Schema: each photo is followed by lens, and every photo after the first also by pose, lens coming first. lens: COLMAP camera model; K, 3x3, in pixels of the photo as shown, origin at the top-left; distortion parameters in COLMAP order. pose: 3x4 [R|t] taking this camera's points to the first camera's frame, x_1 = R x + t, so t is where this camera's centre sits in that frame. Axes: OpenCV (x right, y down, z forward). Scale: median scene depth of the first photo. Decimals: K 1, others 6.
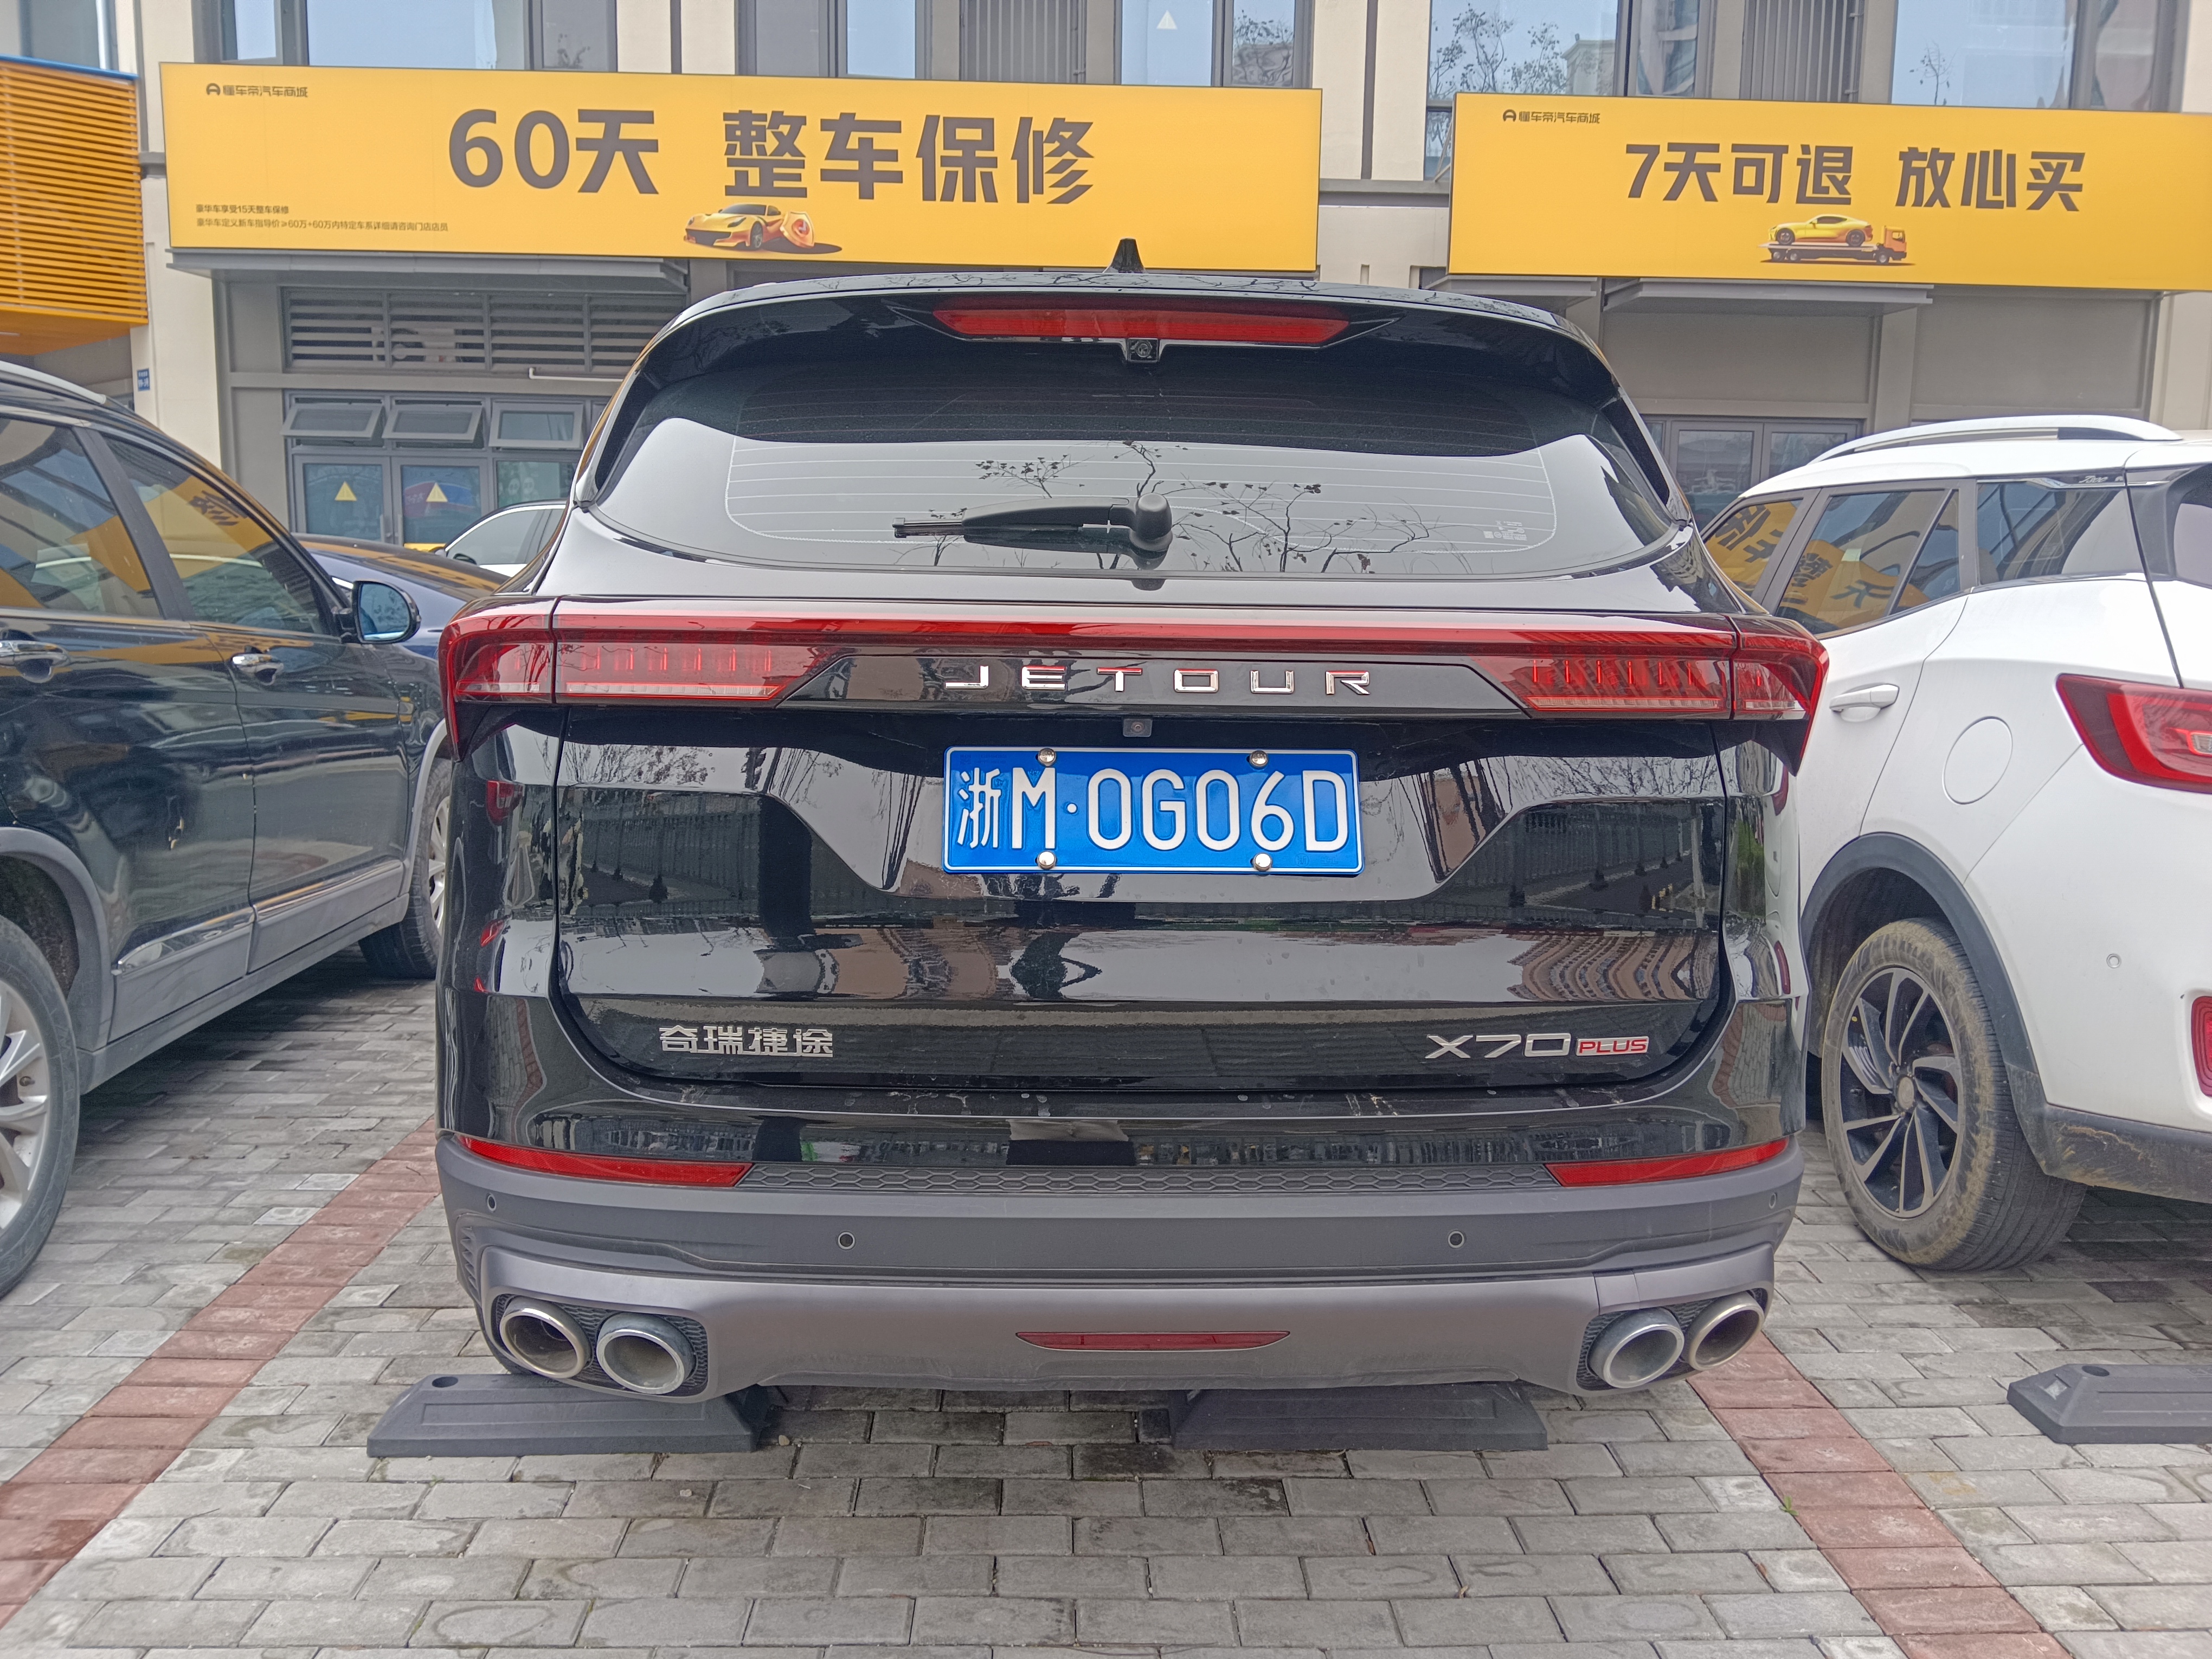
lens RADIAL K [[1752.1, 0, 1096.5], [0, 1752.1, 818.8], [0, 0, 1]] dist [0.023150, -0.040369]
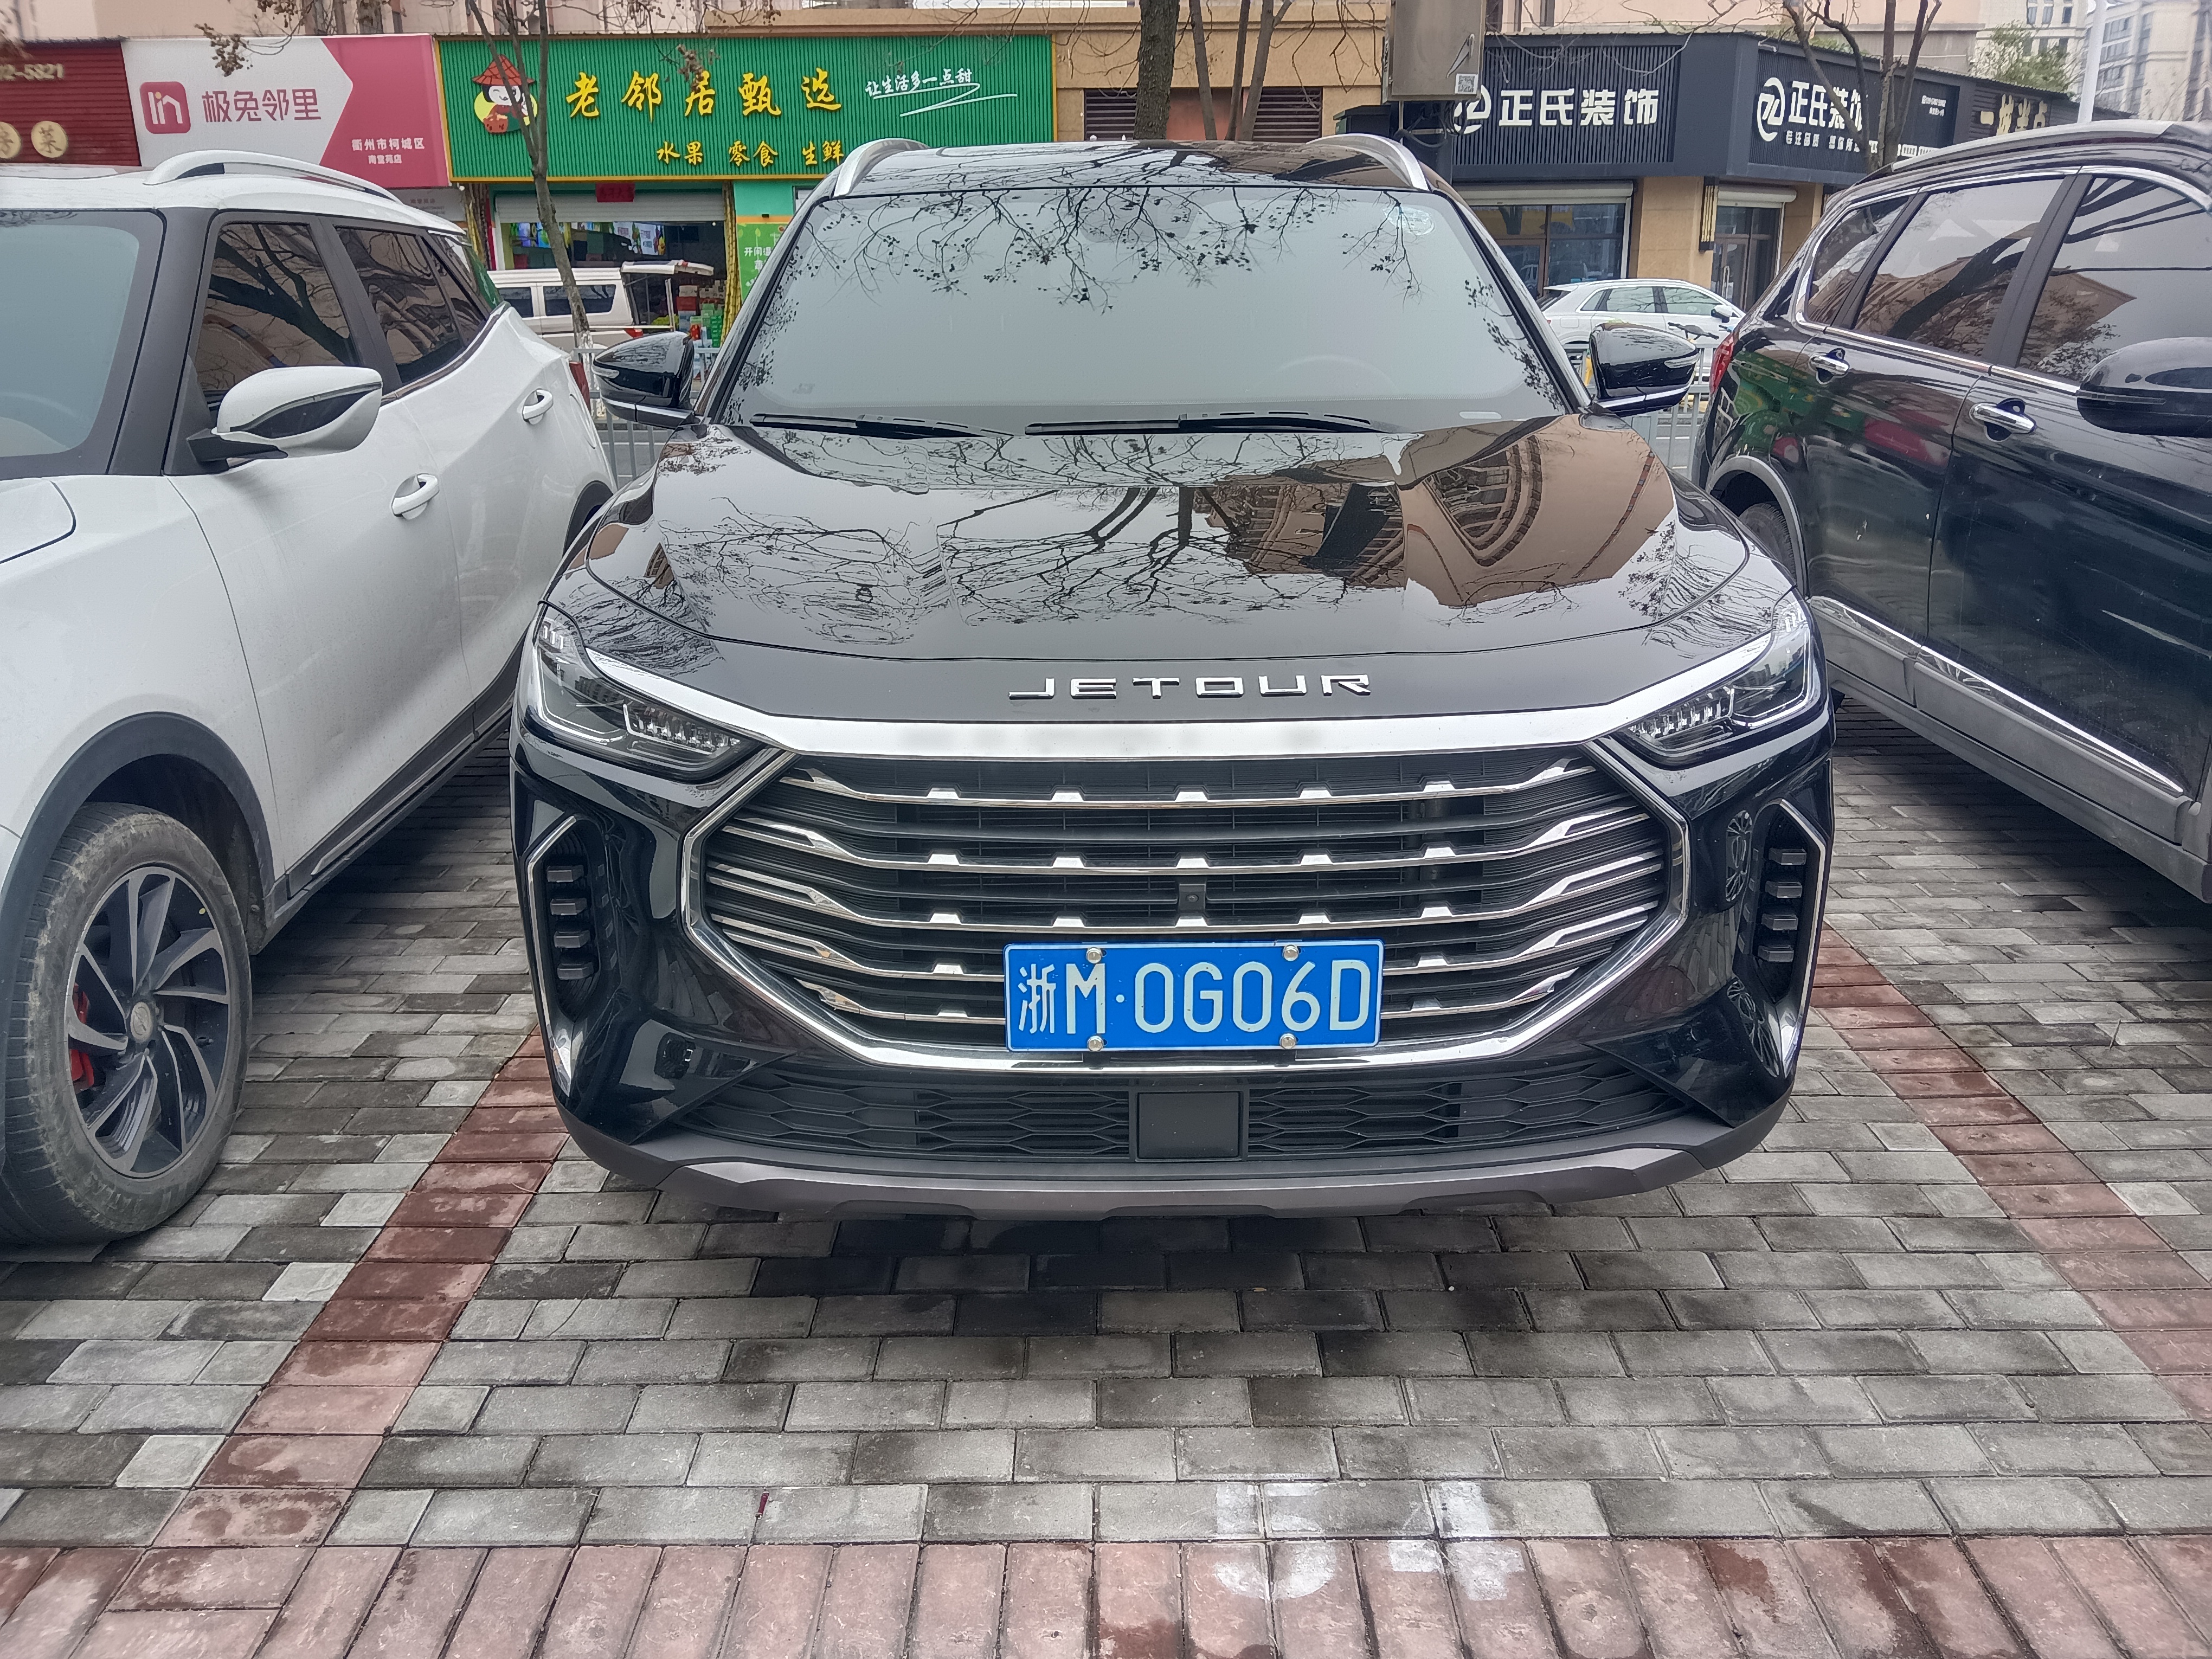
lens RADIAL K [[1752.1, 0, 1101.7], [0, 1752.1, 815.5], [0, 0, 1]] dist [0.023150, -0.040369]
pose [[-0.999443, -0.012188, 0.031055, -0.008323], [0.002050, 0.906674, 0.421827, -0.083524], [-0.033299, 0.421655, -0.906145, 0.559877]]
